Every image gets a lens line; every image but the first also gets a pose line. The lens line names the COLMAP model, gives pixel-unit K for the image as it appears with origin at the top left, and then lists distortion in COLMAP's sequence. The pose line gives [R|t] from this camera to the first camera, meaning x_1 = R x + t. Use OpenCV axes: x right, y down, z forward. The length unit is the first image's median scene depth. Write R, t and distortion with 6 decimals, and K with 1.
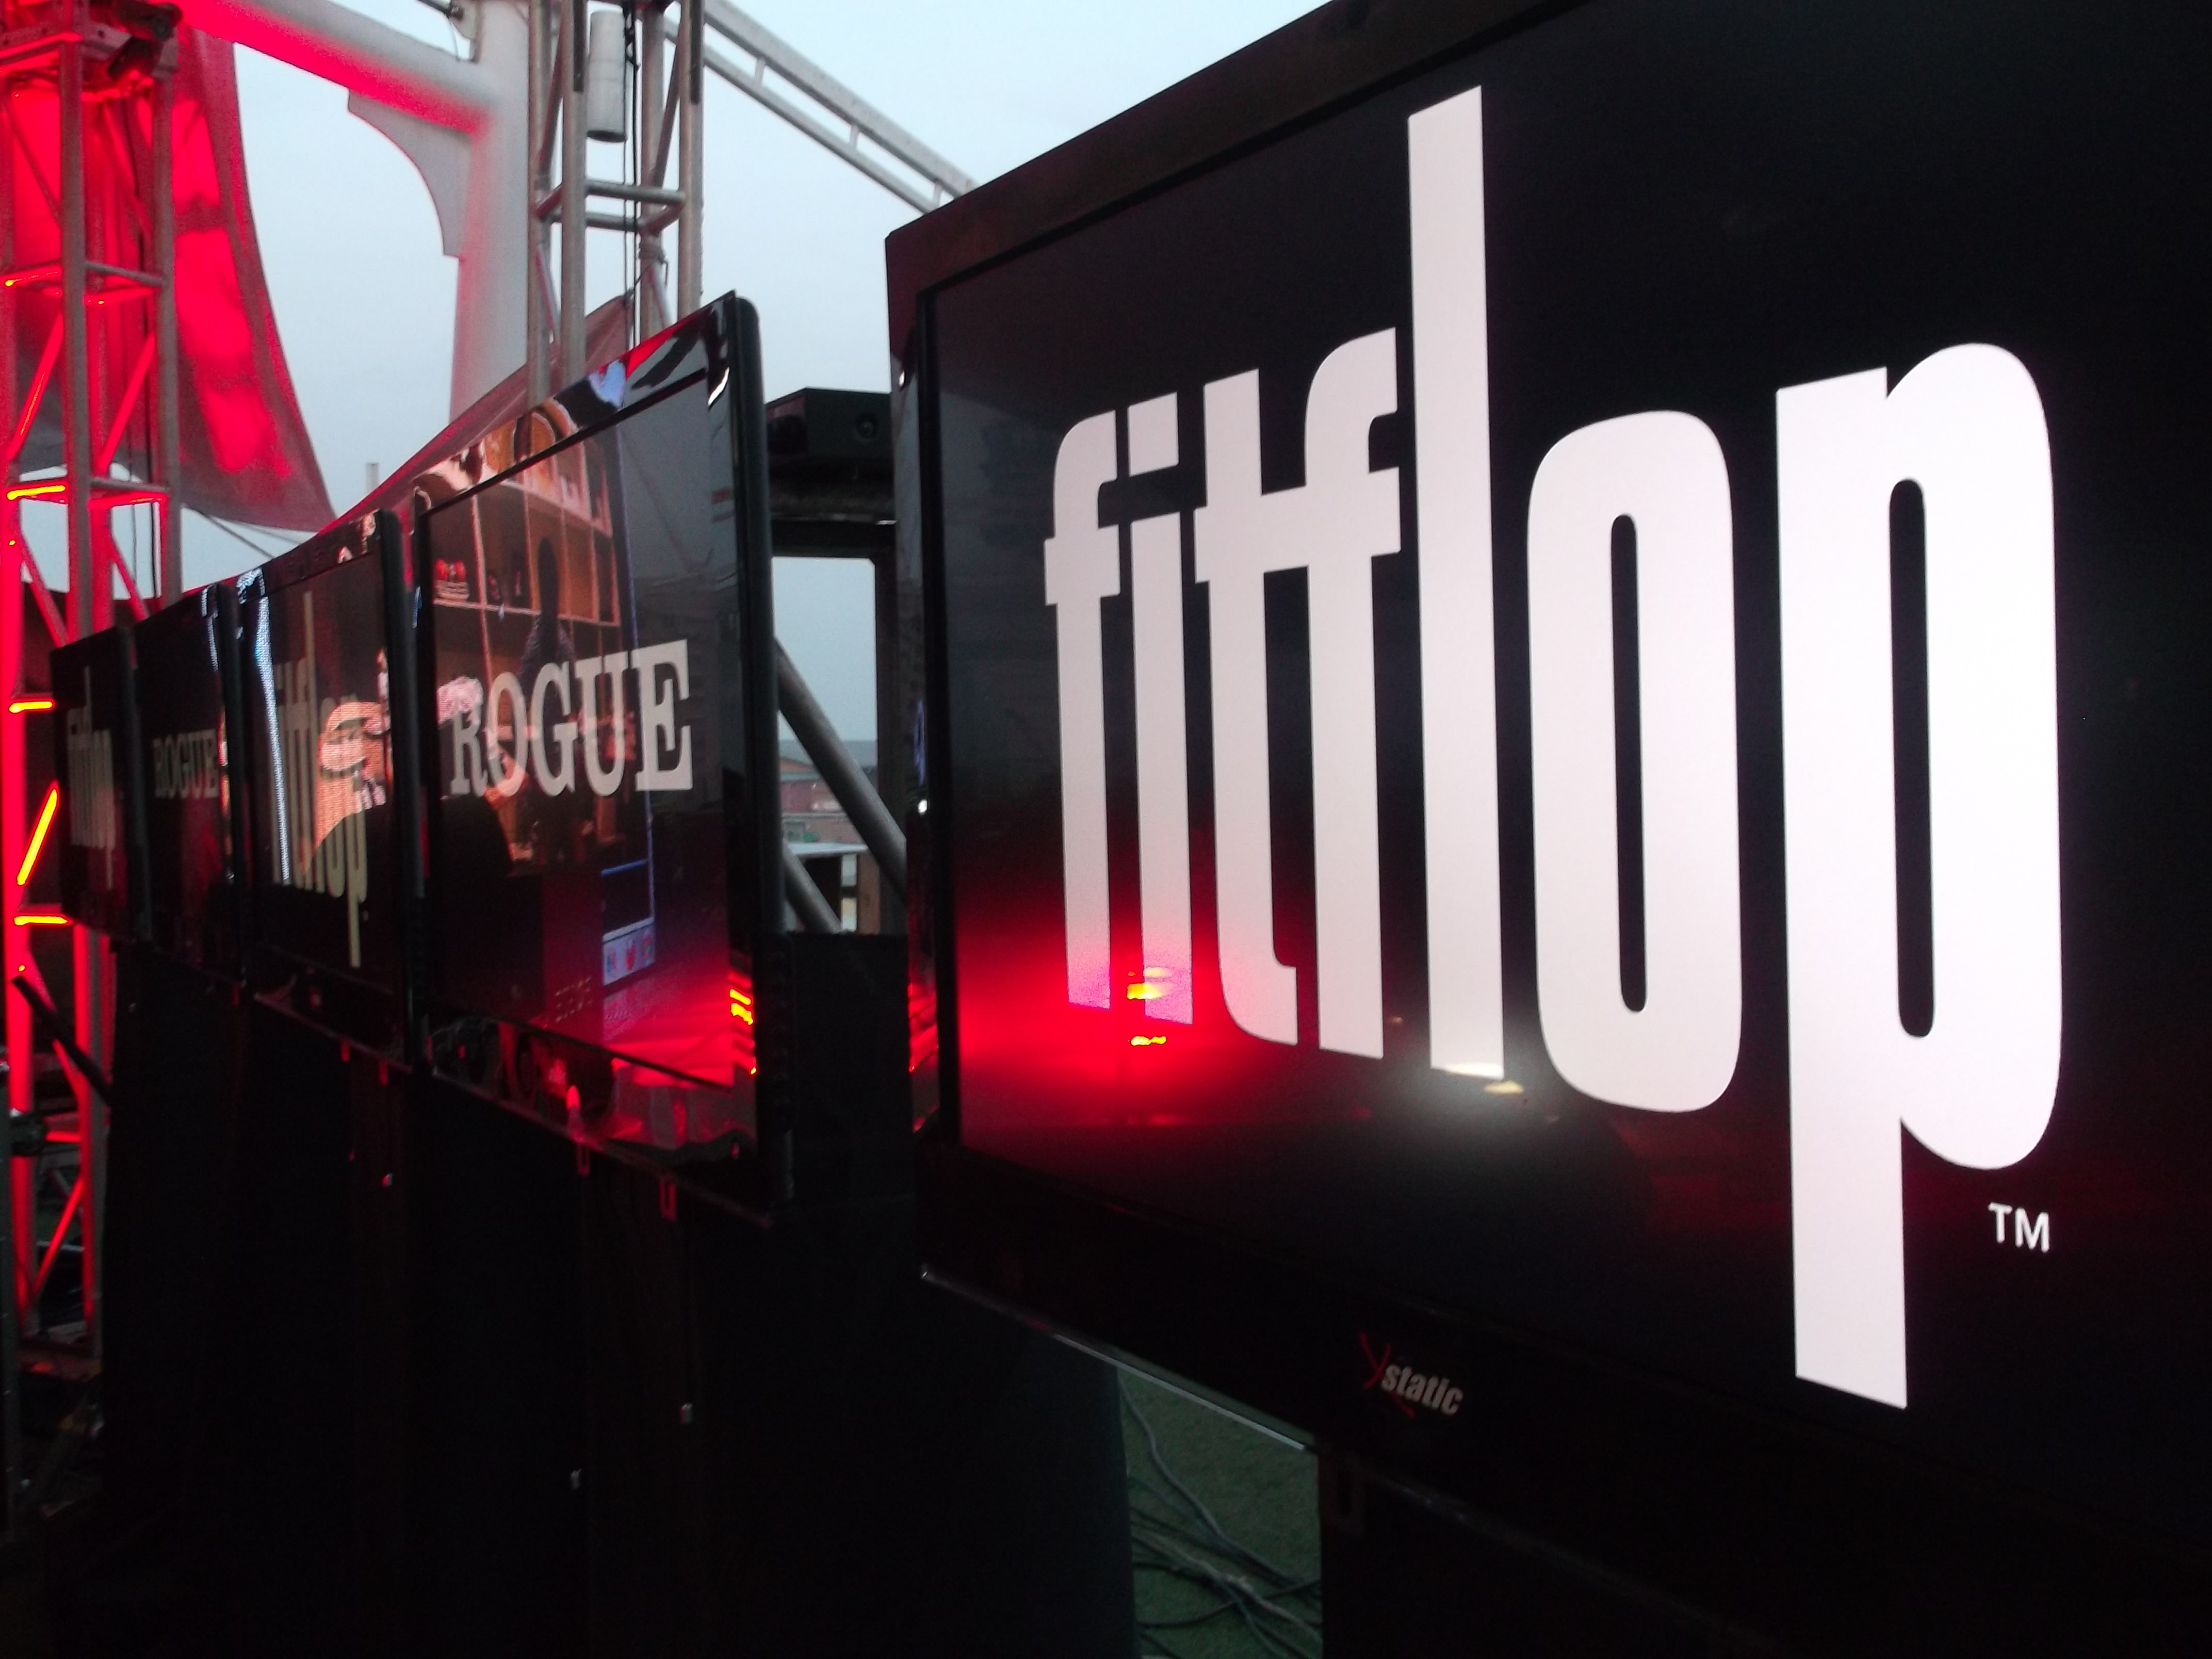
lens RADIAL K [[2185.5, 0, 1106.0], [0, 2185.5, 829.5], [0, 0, 1]] dist [0.010863, 0.001375]
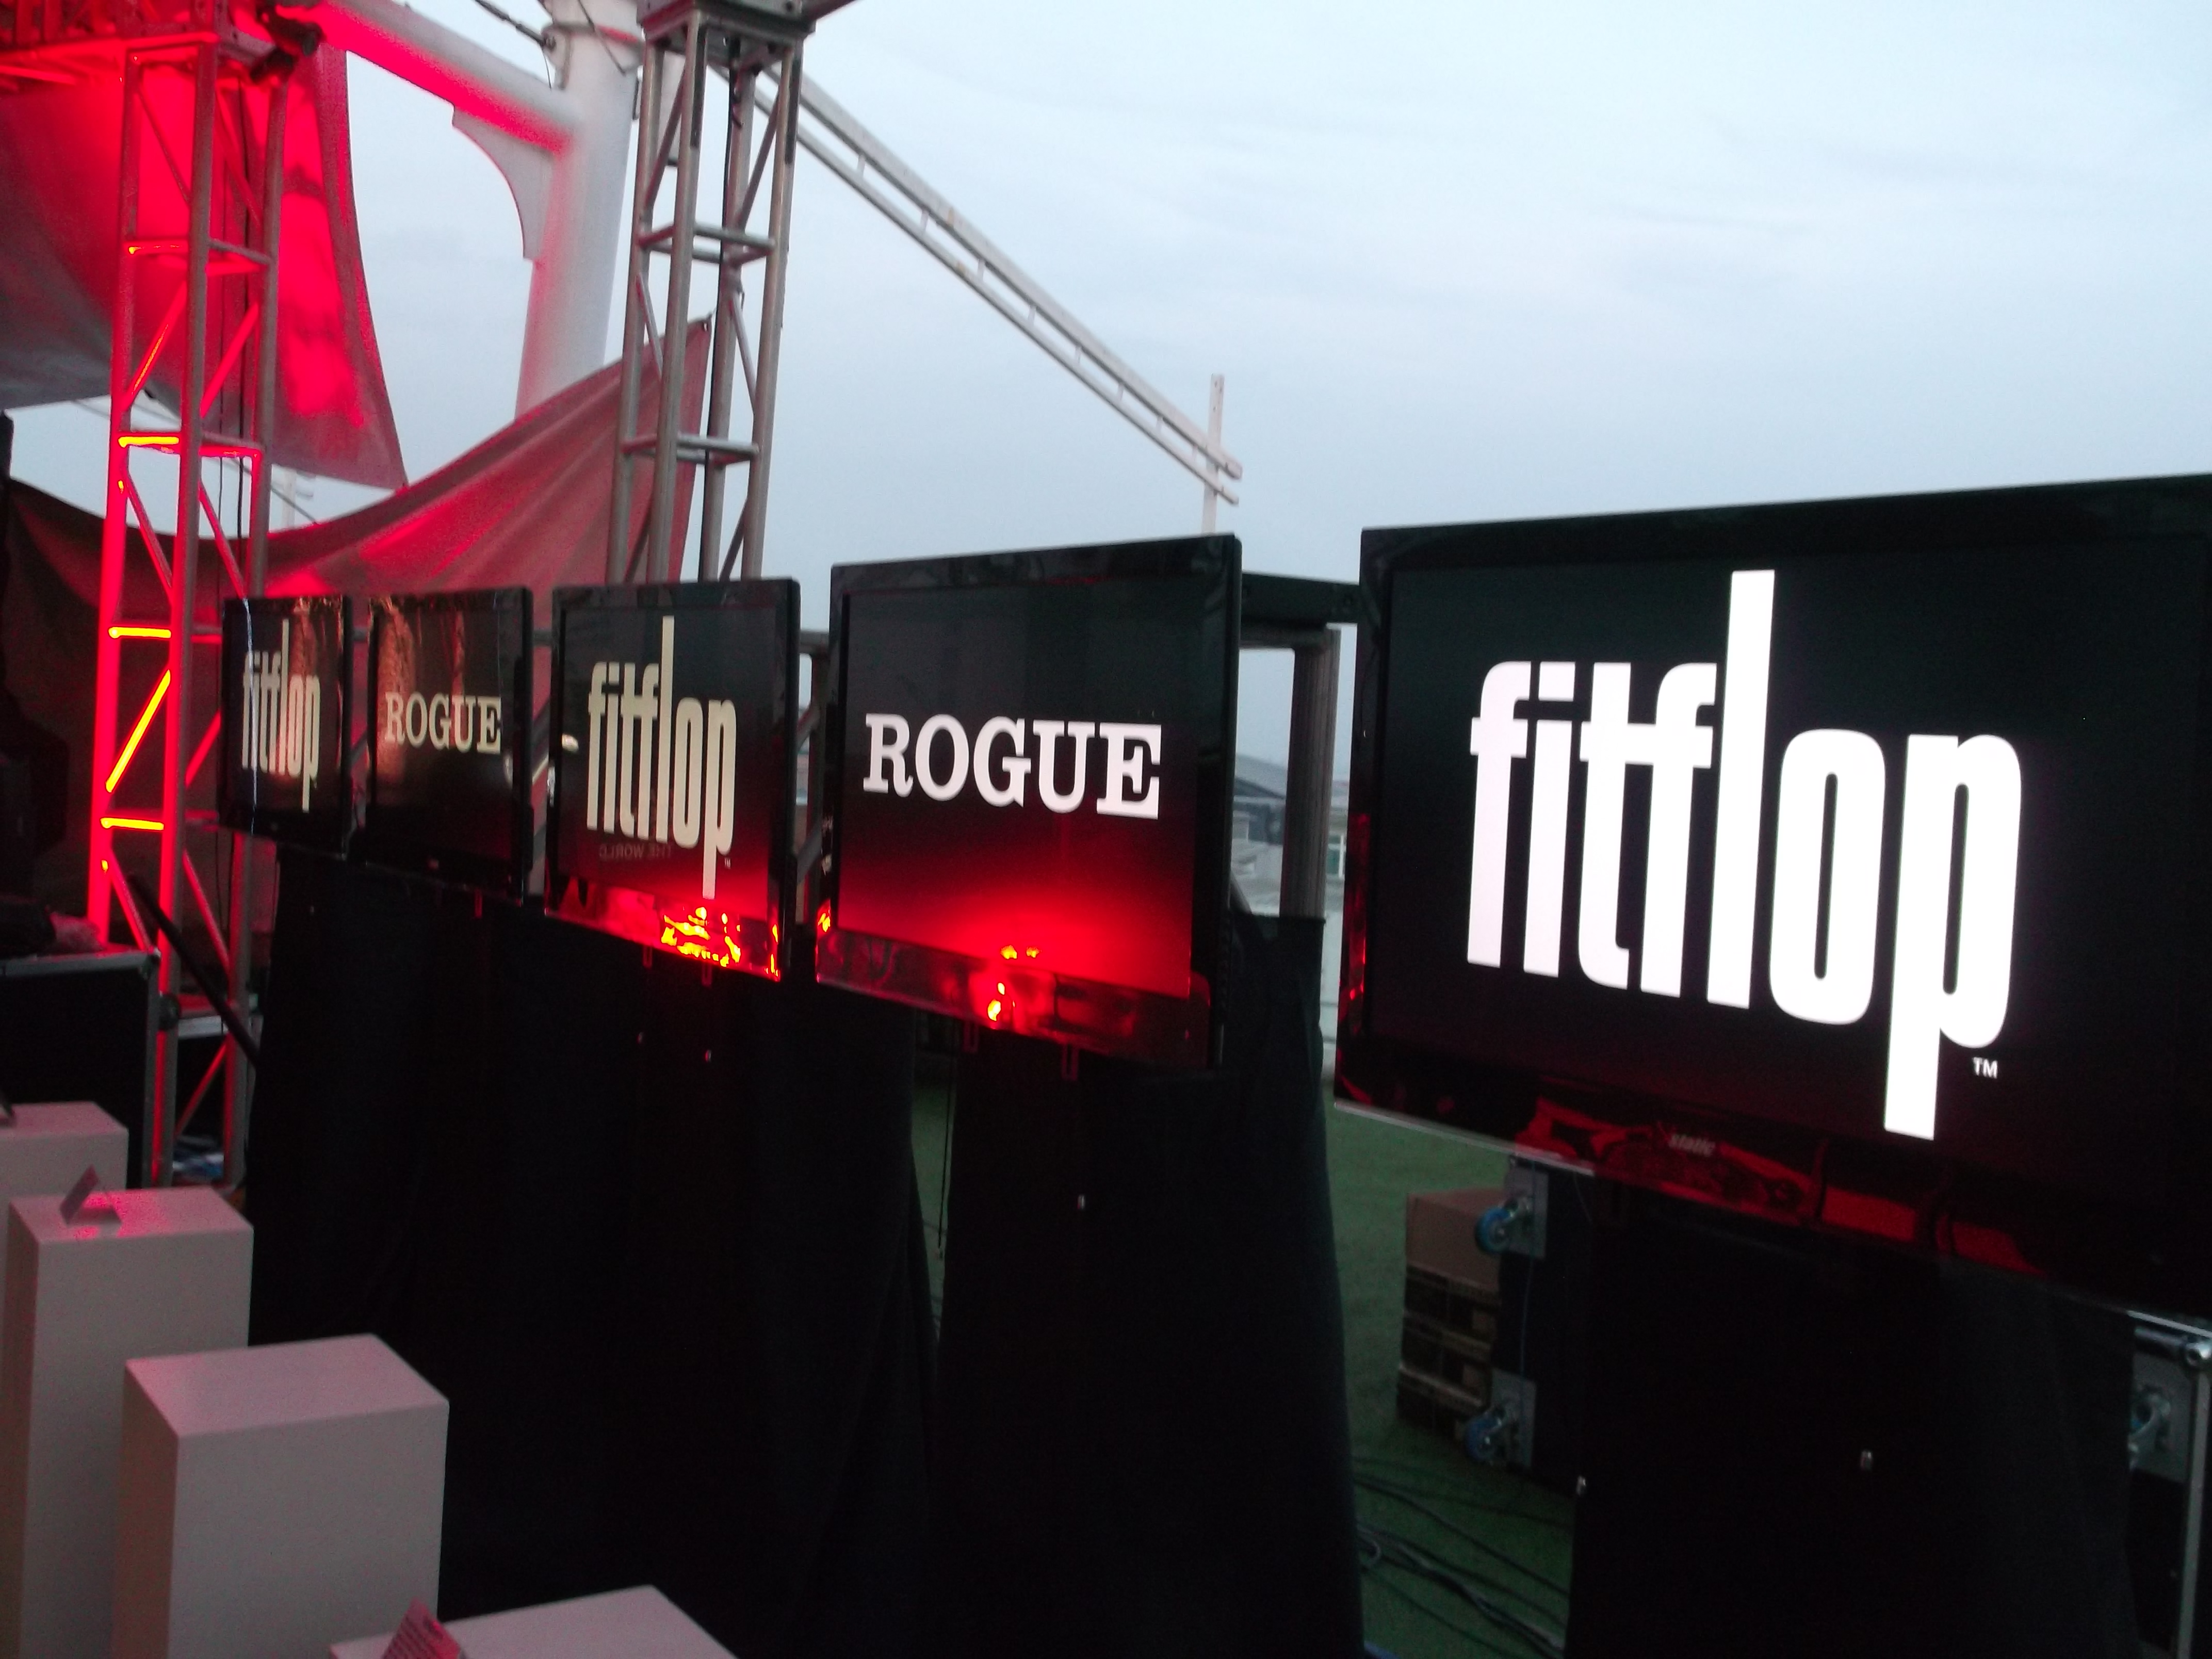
lens RADIAL K [[2185.5, 0, 1106.0], [0, 2185.5, 829.5], [0, 0, 1]] dist [0.010863, 0.001375]
pose [[0.993168, 0.070830, 0.092740, -0.105487], [-0.072347, 0.997294, 0.013085, -0.007652], [-0.091562, -0.019705, 0.995604, -0.179298]]
